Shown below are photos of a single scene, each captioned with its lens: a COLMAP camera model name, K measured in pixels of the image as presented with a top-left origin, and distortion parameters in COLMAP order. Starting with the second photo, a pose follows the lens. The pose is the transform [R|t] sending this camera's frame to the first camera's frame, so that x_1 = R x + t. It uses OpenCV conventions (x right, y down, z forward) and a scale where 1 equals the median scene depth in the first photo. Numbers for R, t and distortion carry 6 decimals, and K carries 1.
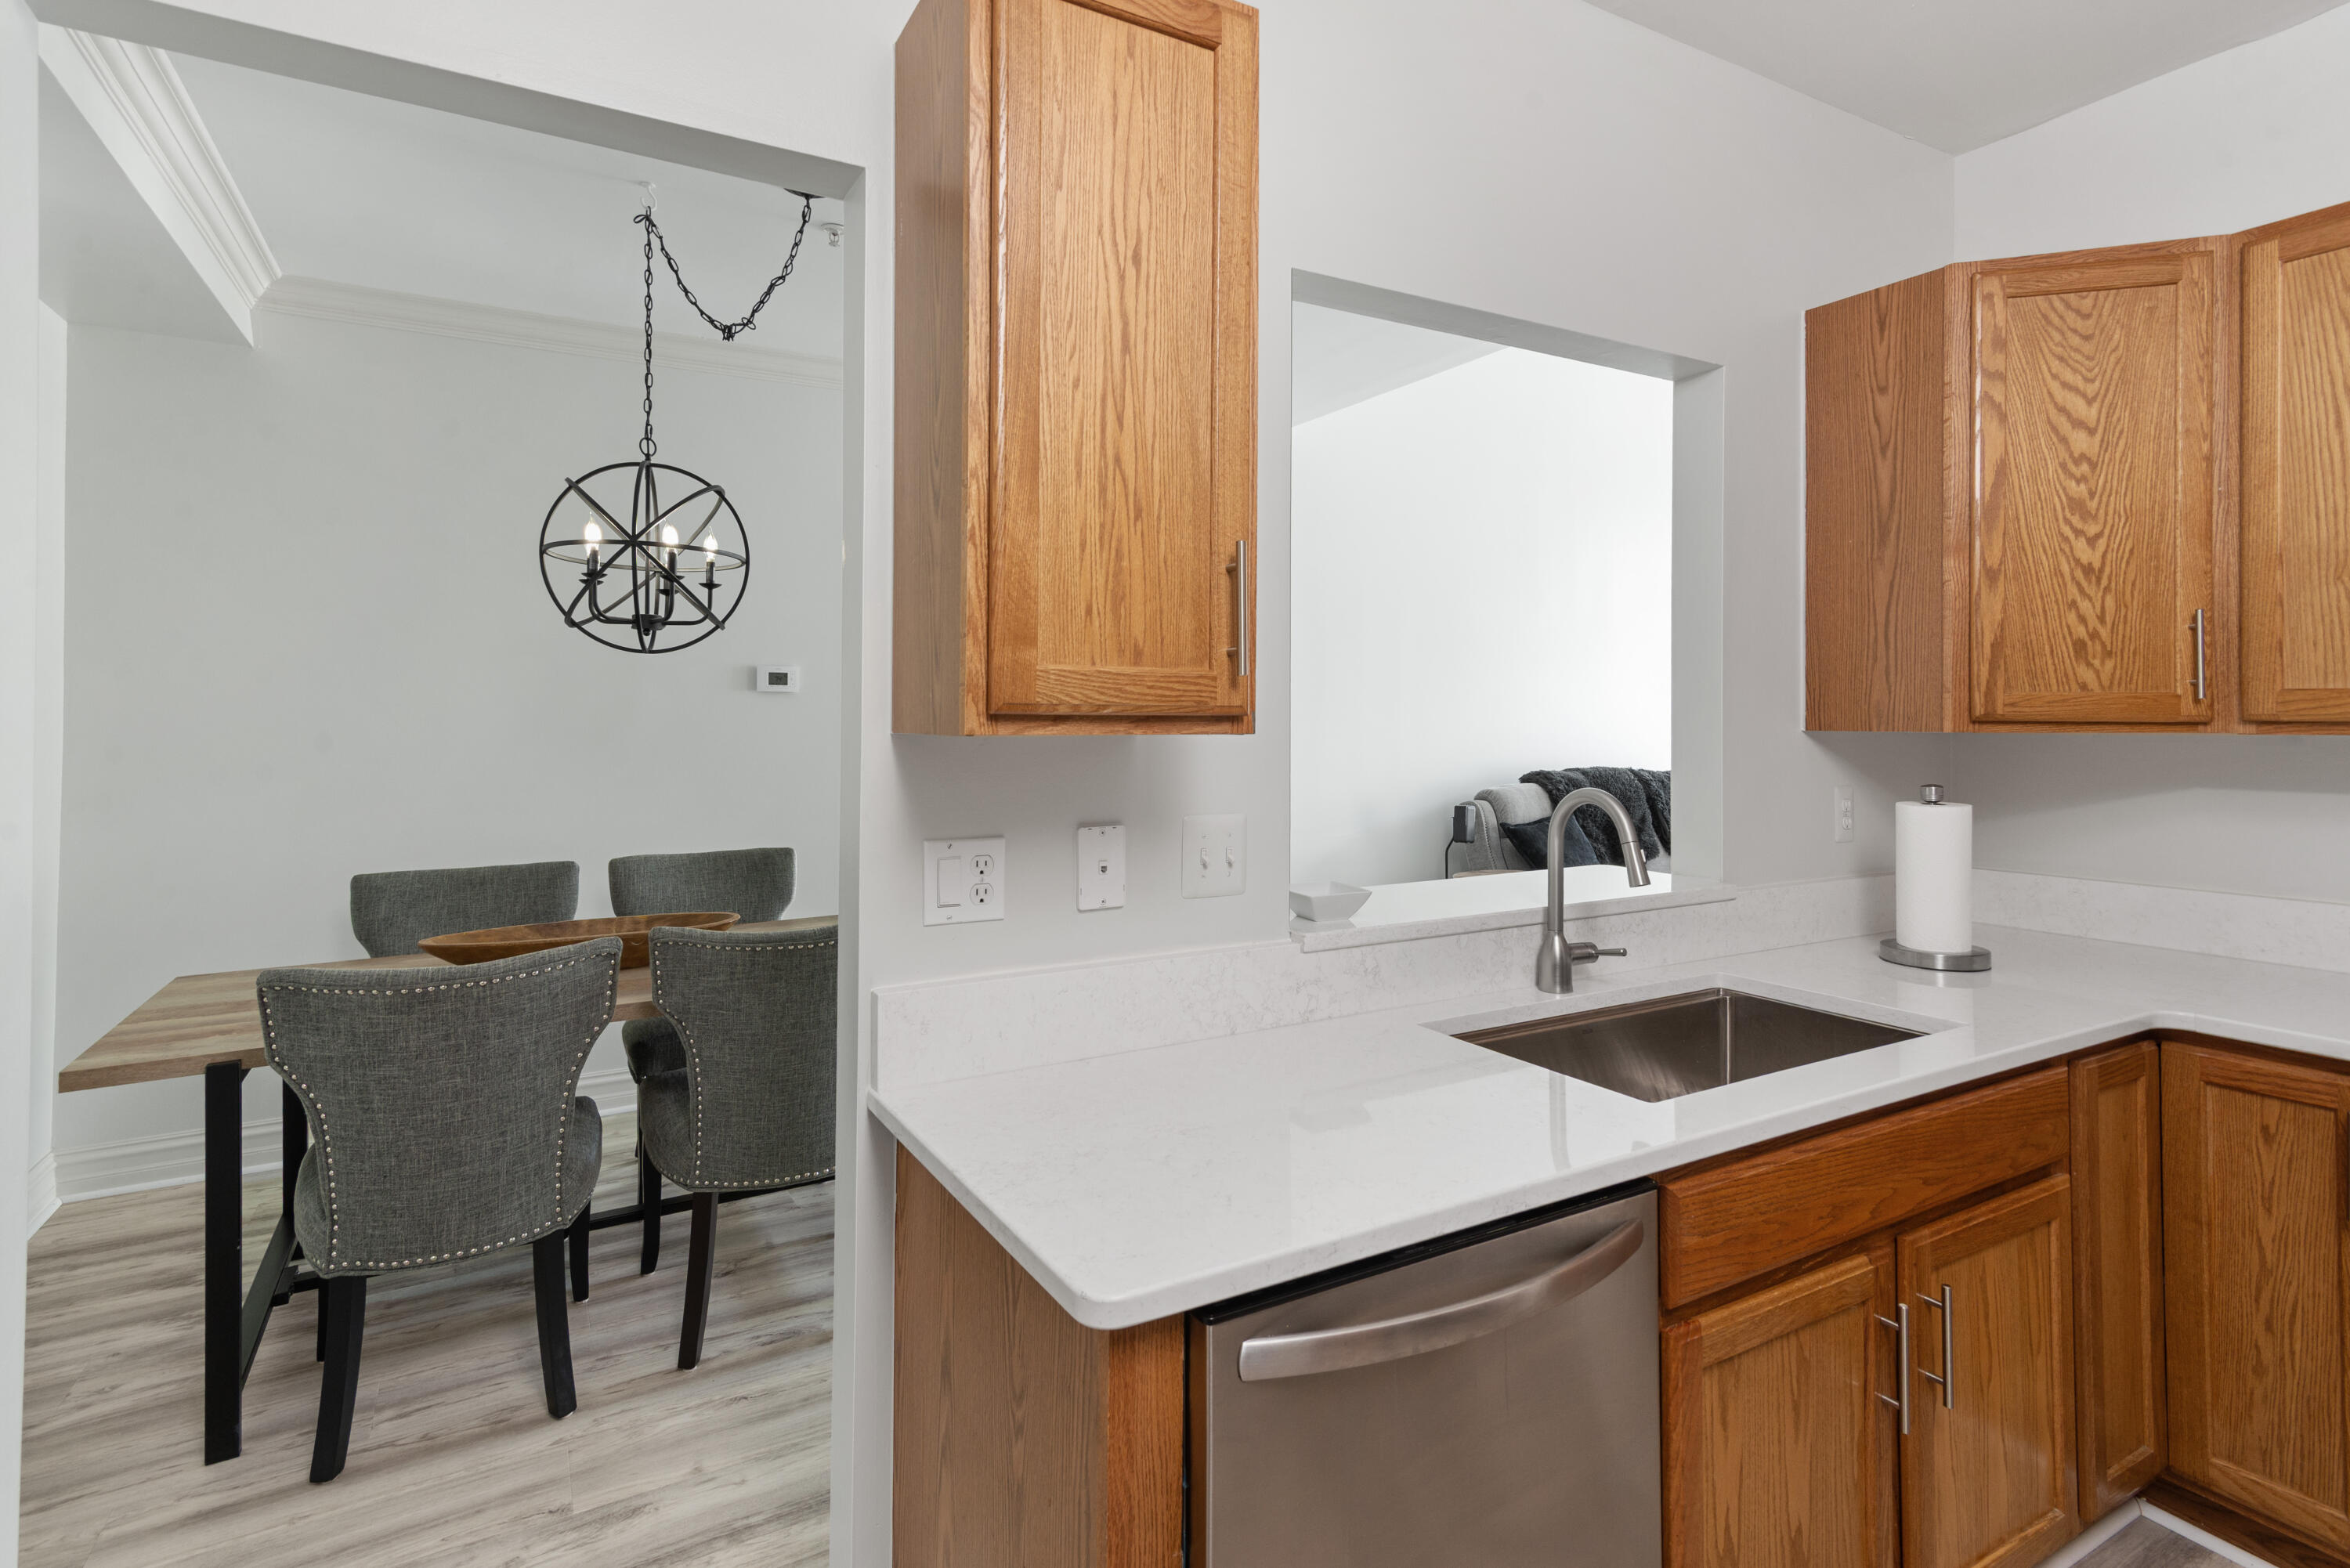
lens RADIAL K [[1156.5, 0, 1165.3], [0, 1156.5, 708.0], [0, 0, 1]] dist [0.012143, -0.000198]
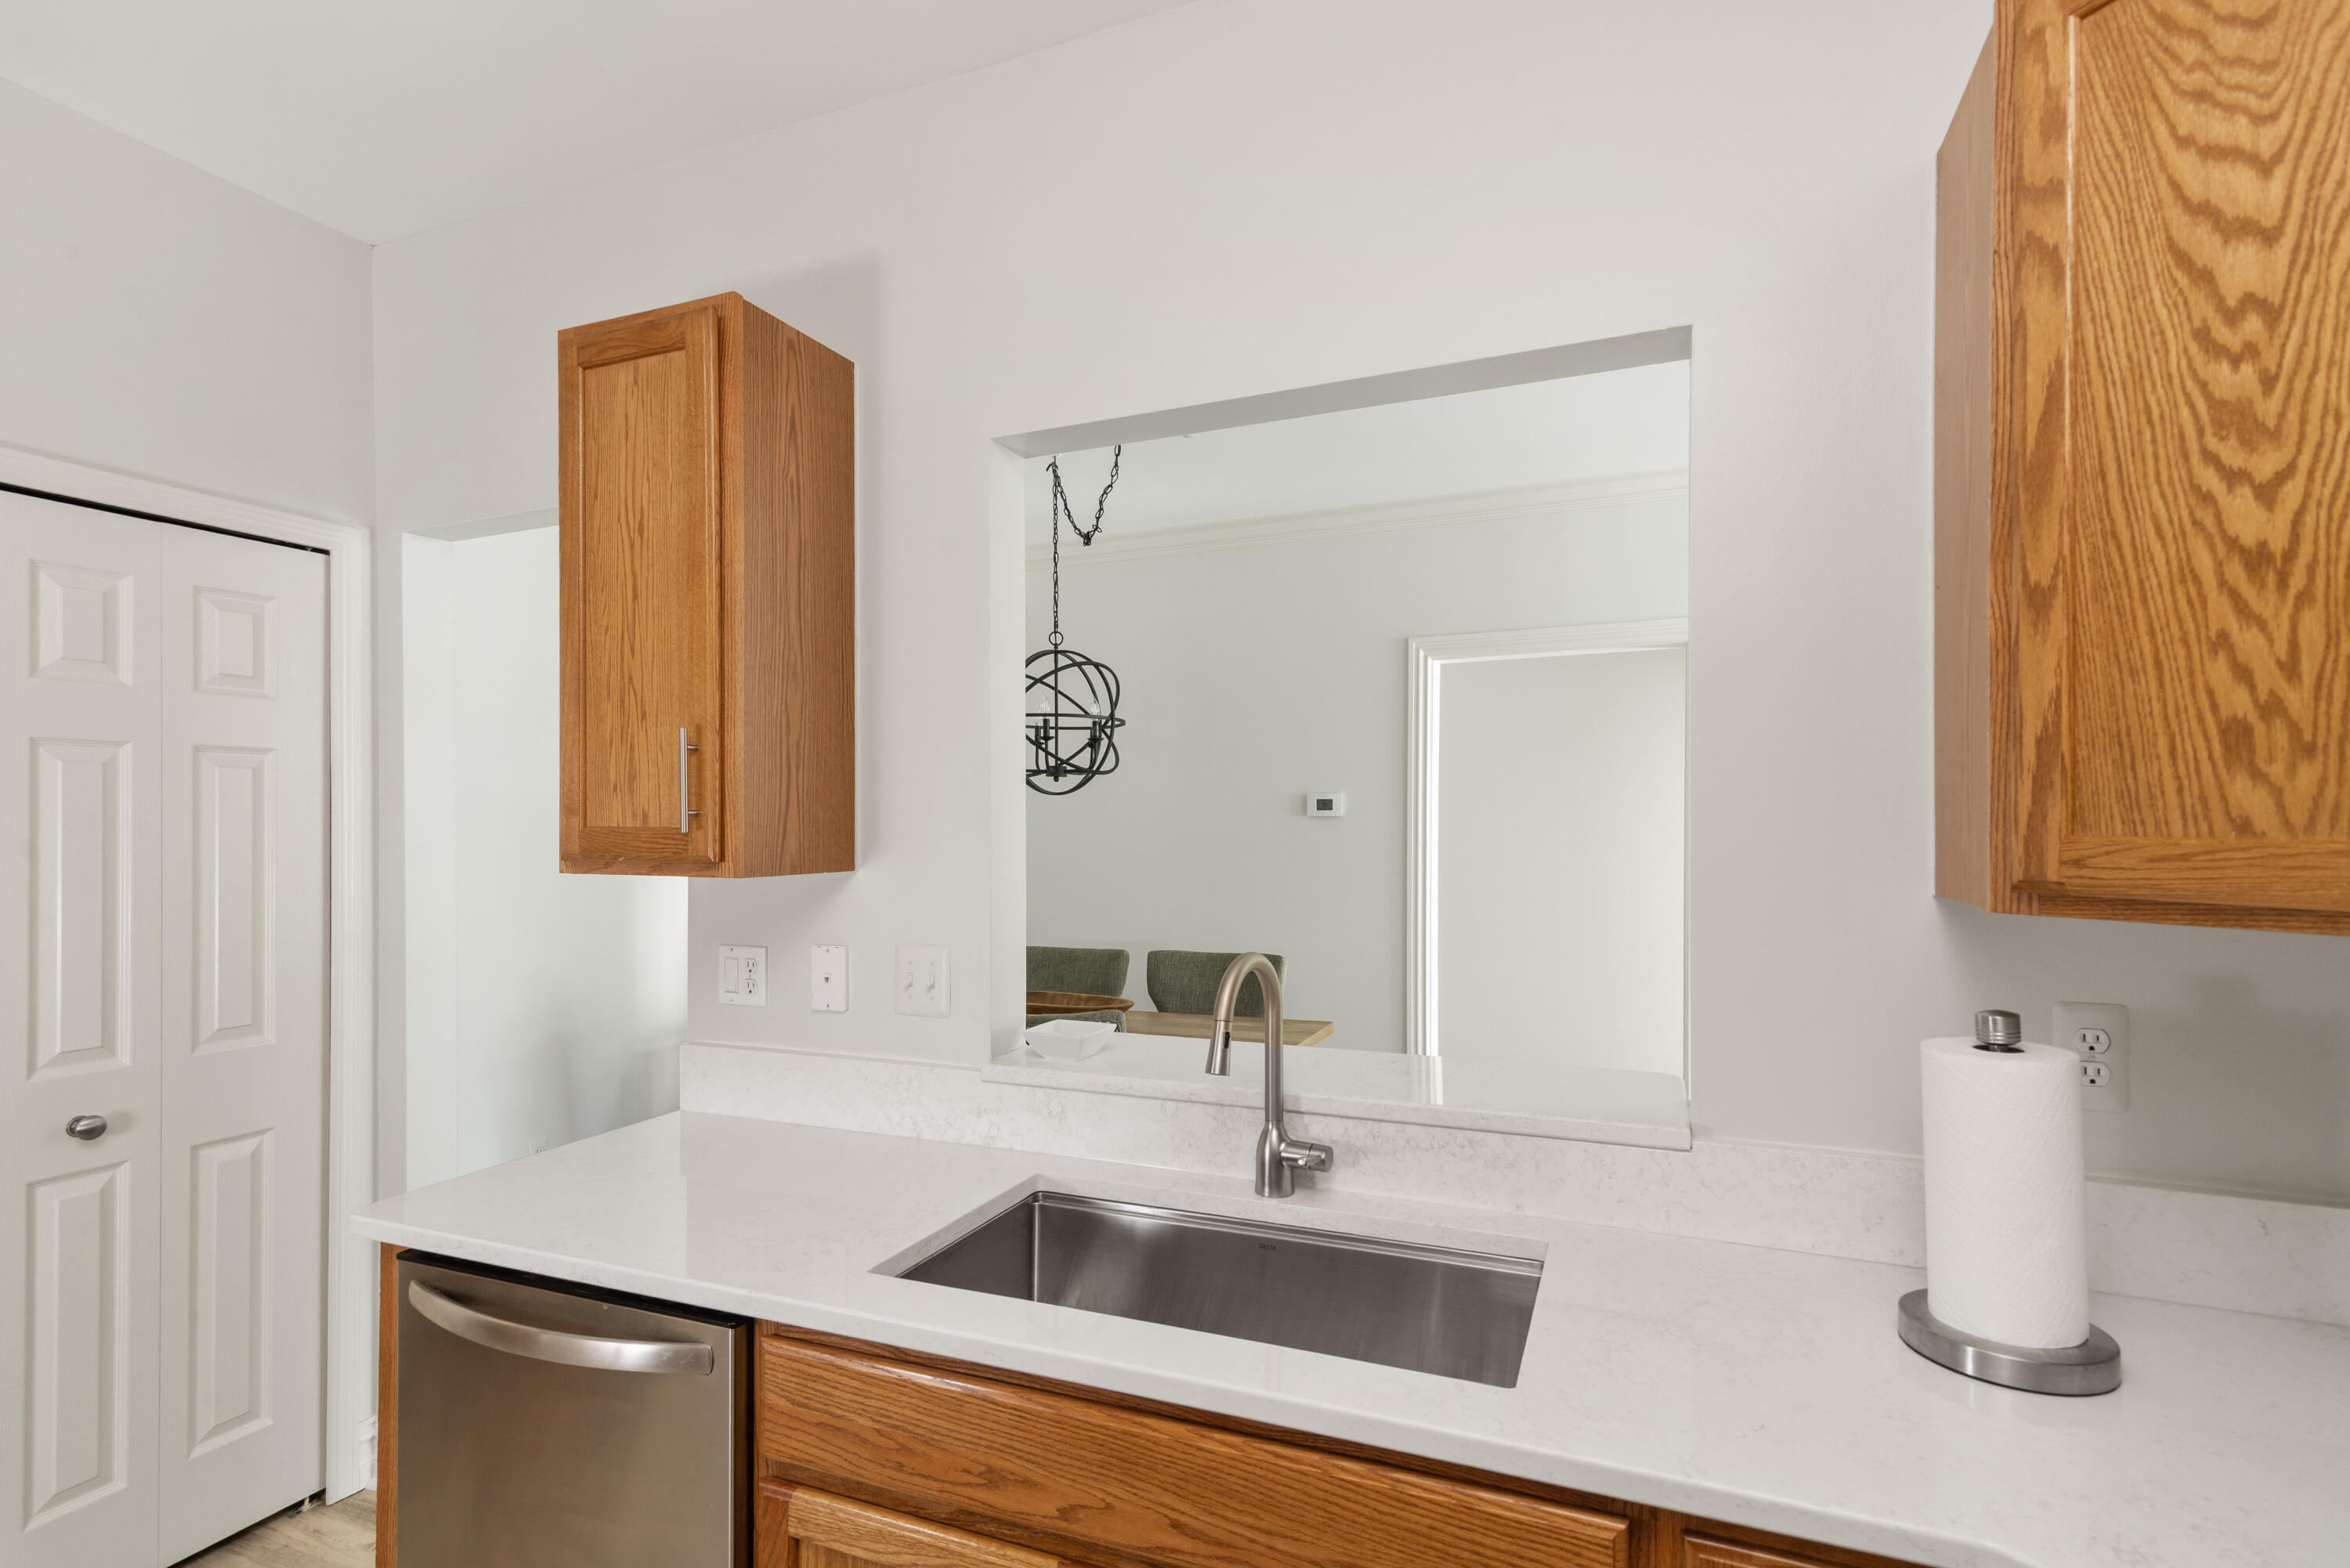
lens RADIAL K [[1147.4, 0, 1167.9], [0, 1147.4, 825.7], [0, 0, 1]] dist [0.016834, 0.000119]
pose [[0.608762, -0.000604, -0.793353, 0.892633], [0.008255, 0.999950, 0.005572, -0.024445], [0.793310, -0.009941, 0.608736, 0.411071]]
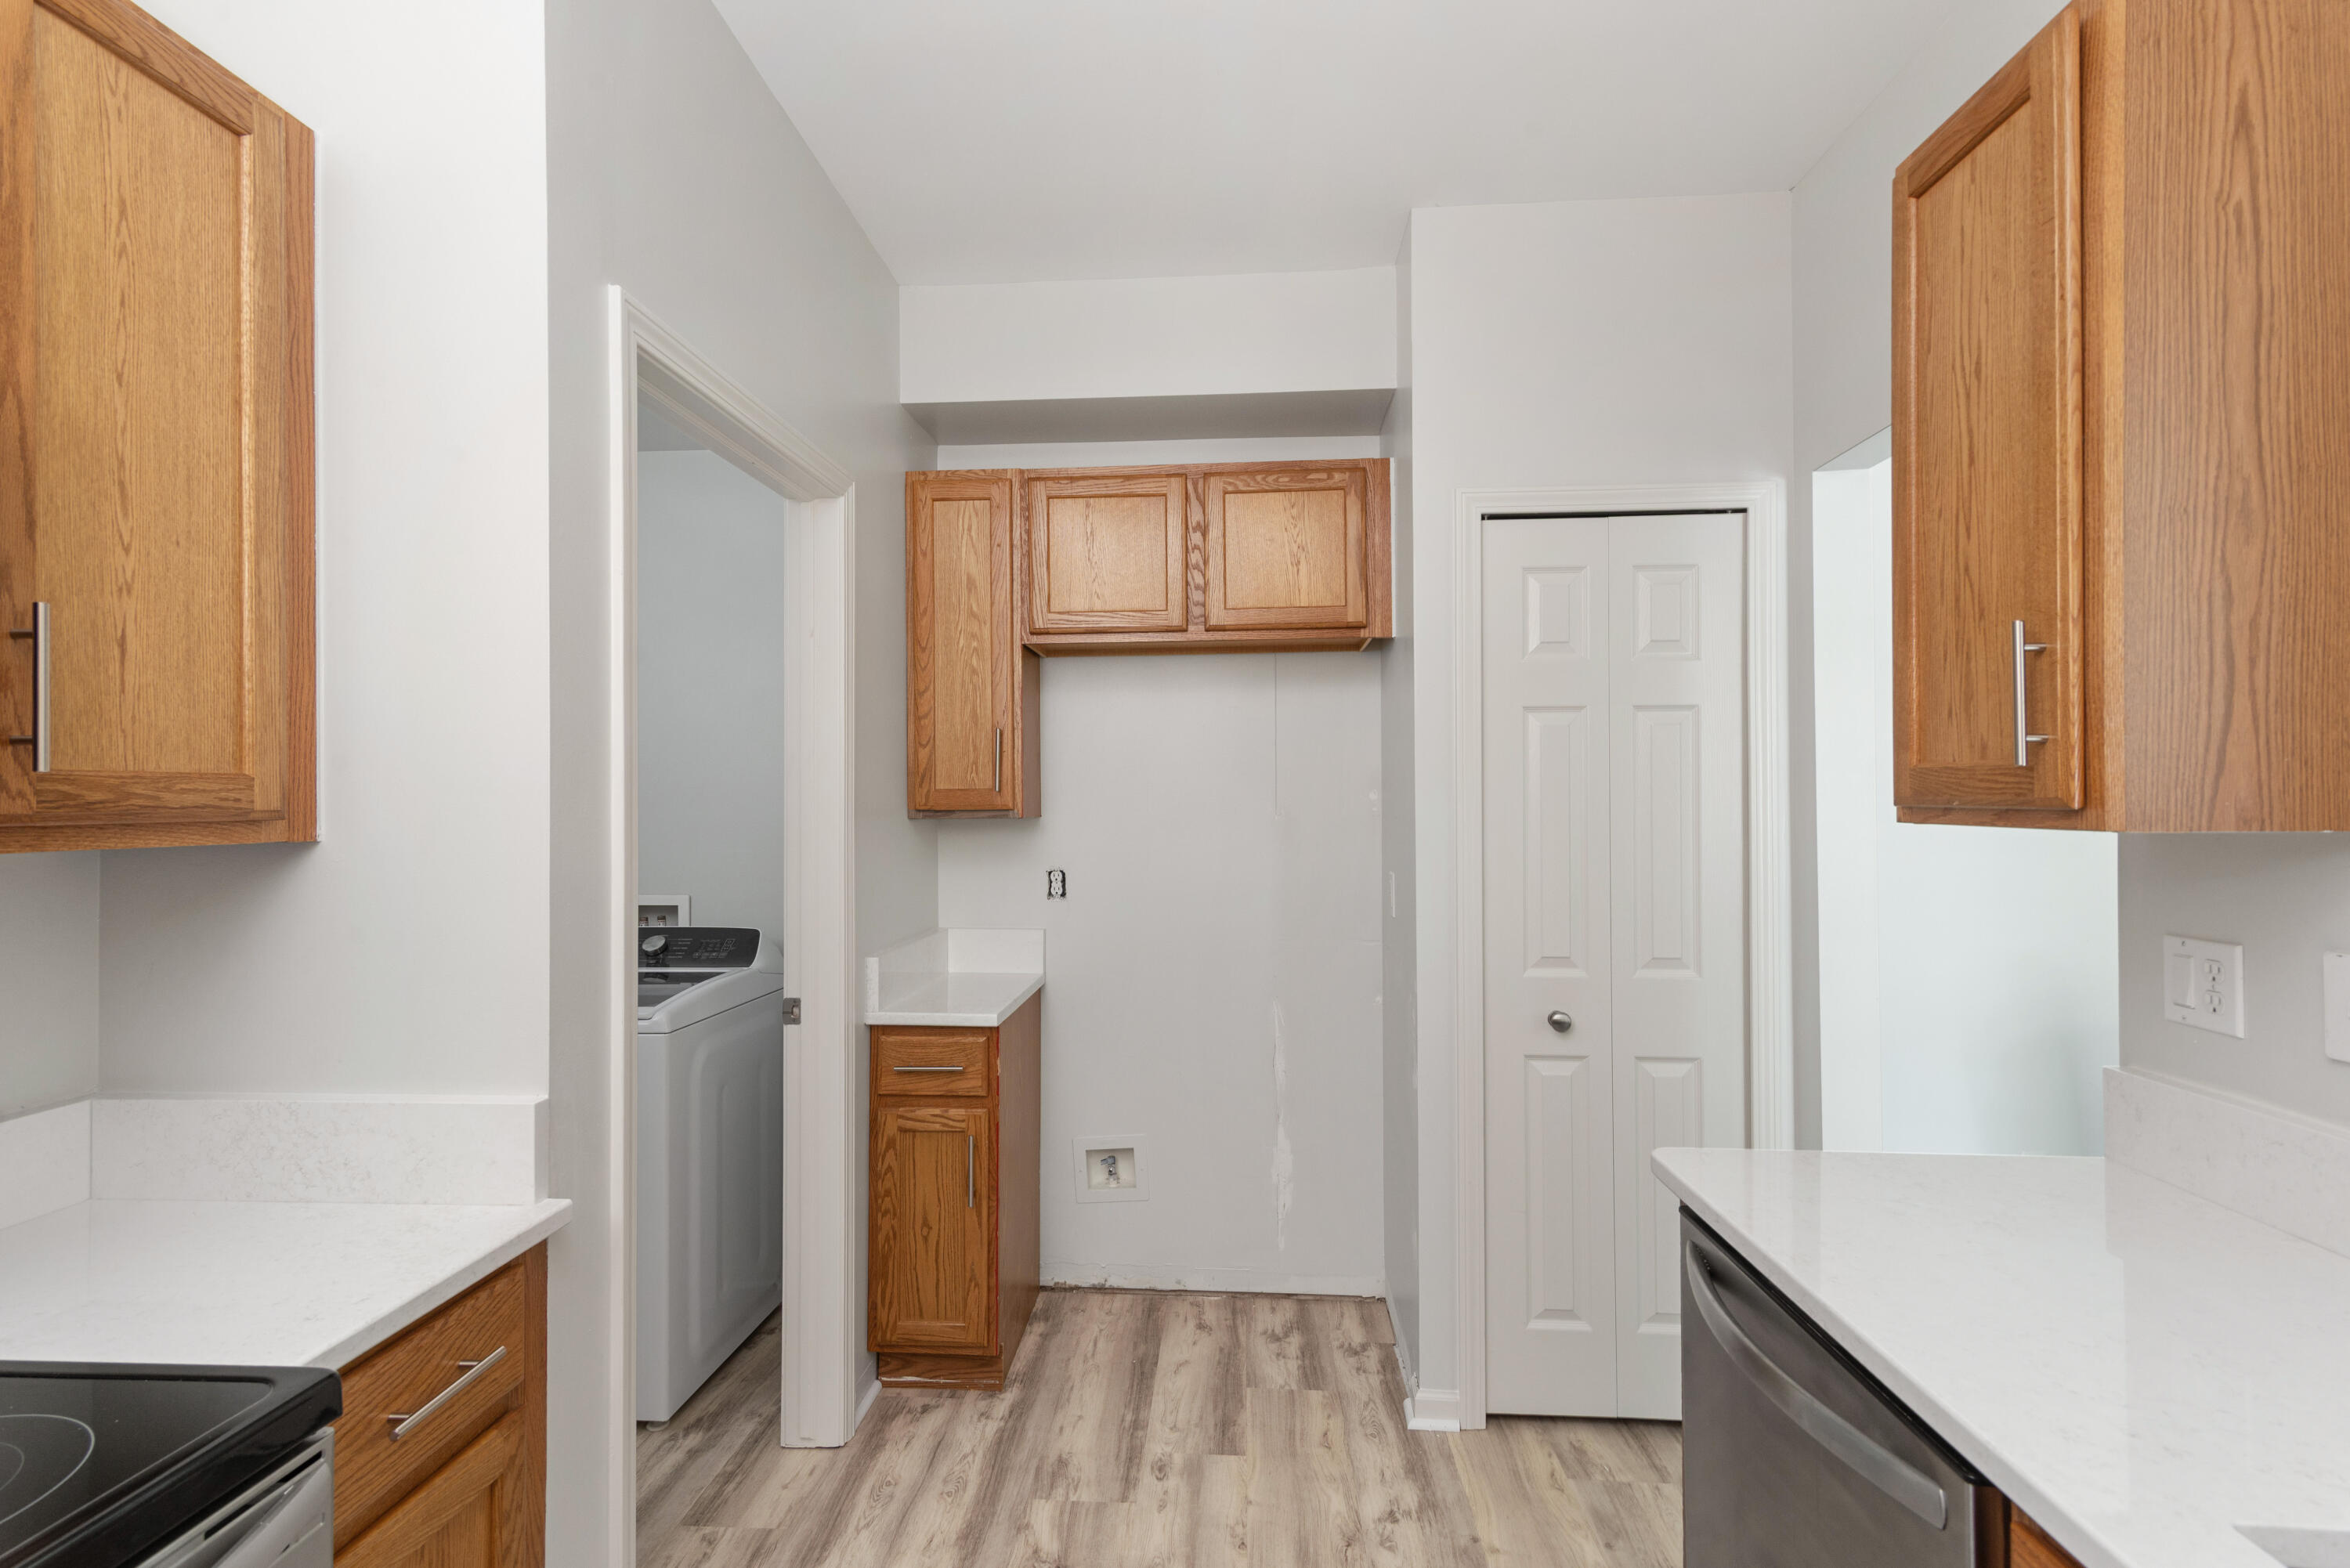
lens RADIAL K [[1123.0, 0, 1175.0], [0, 1123.0, 784.0], [0, 0, 1]] dist [0.017340, 0.000323]
pose [[-0.549875, -0.008689, -0.835201, 0.759561], [0.008849, 0.999829, -0.016227, -0.003012], [0.835200, -0.016314, -0.549705, 0.591929]]
